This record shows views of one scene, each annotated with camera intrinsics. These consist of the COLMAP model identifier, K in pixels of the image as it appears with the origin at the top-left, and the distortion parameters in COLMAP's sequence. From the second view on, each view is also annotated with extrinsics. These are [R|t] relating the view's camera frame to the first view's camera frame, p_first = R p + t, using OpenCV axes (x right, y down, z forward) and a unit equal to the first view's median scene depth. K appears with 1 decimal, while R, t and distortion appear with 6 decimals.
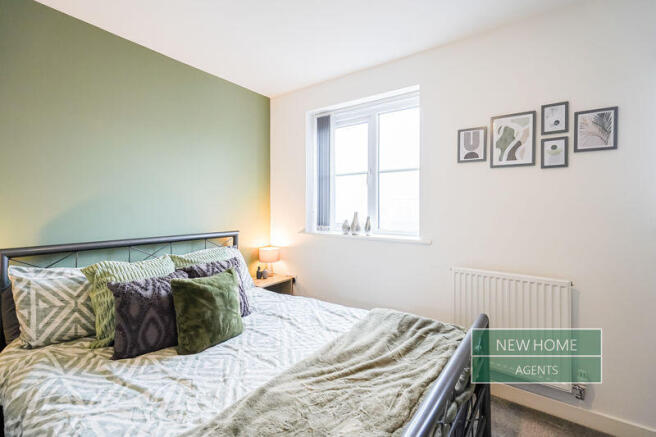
lens RADIAL K [[296.2, 0, 328.8], [0, 296.2, 212.7], [0, 0, 1]] dist [0.004548, 0.000170]
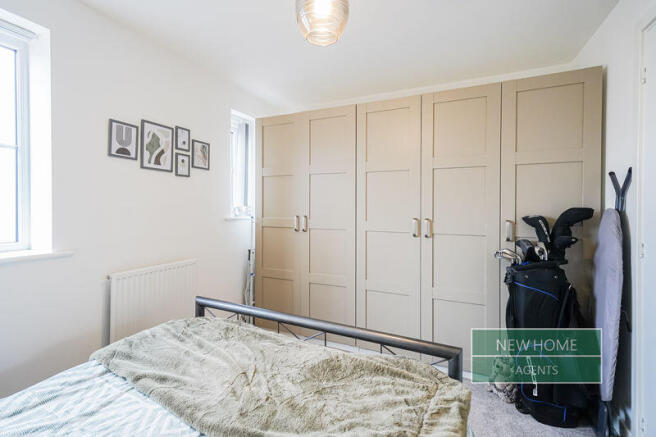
lens RADIAL K [[296.2, 0, 326.6], [0, 296.2, 212.9], [0, 0, 1]] dist [0.004548, 0.000170]
pose [[-0.191246, -0.011074, 0.981480, -0.610472], [0.025856, 0.999533, 0.016316, 0.003322], [-0.981202, 0.028498, -0.190870, 0.598765]]
